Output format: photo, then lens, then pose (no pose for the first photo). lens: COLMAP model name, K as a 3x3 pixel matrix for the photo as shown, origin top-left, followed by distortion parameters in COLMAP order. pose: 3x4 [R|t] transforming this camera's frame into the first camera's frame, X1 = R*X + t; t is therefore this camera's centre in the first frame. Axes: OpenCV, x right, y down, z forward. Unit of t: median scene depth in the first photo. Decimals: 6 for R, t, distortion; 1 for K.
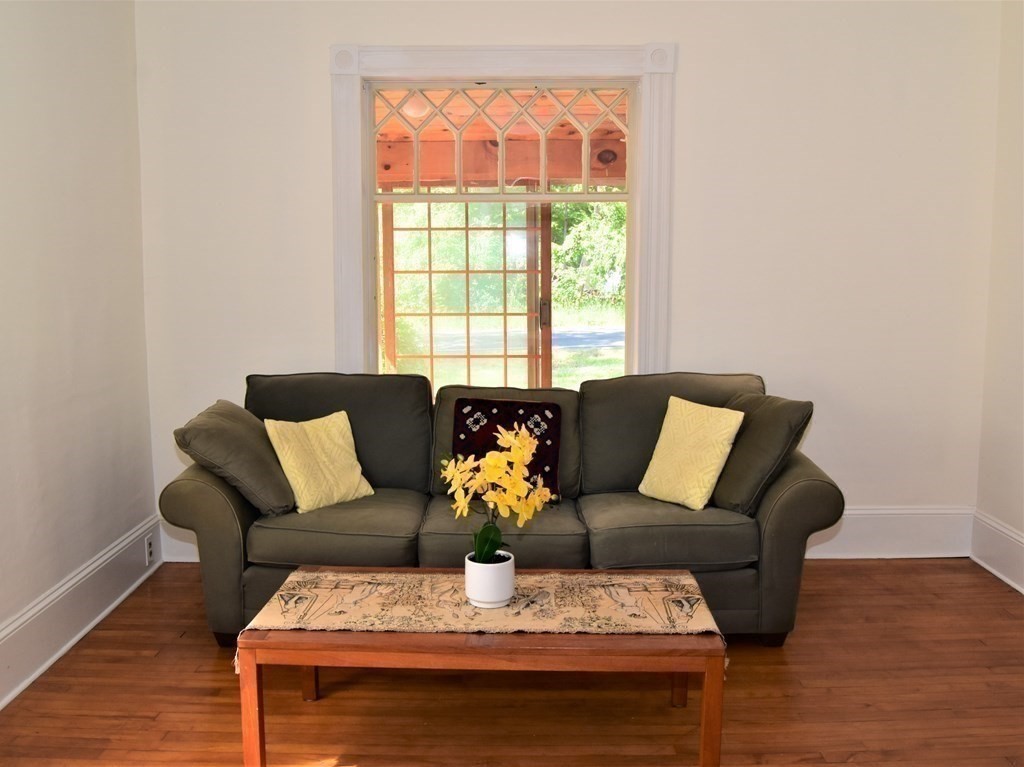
lens RADIAL K [[926.5, 0, 512.0], [0, 926.5, 383.5], [0, 0, 1]] dist [-0.075472, -0.003362]
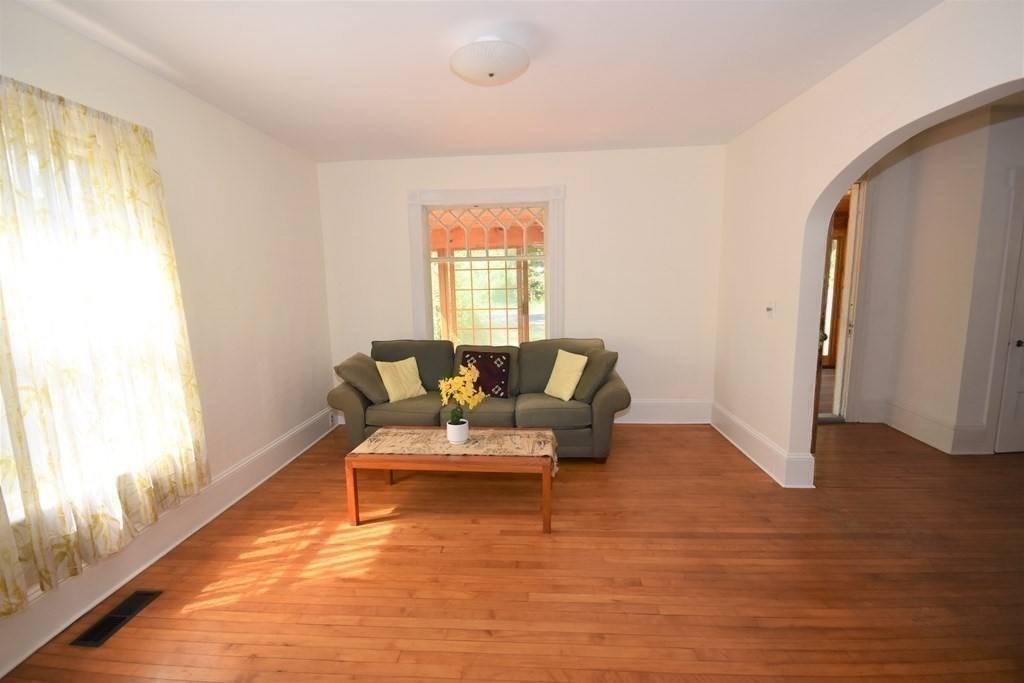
lens RADIAL K [[446.8, 0, 512.3], [0, 446.8, 348.4], [0, 0, 1]] dist [0.000827, -0.007209]
pose [[0.998035, -0.007921, -0.062164, 0.147678], [0.009464, 0.999654, 0.024554, -0.018439], [0.061947, -0.025094, 0.997764, -0.081682]]
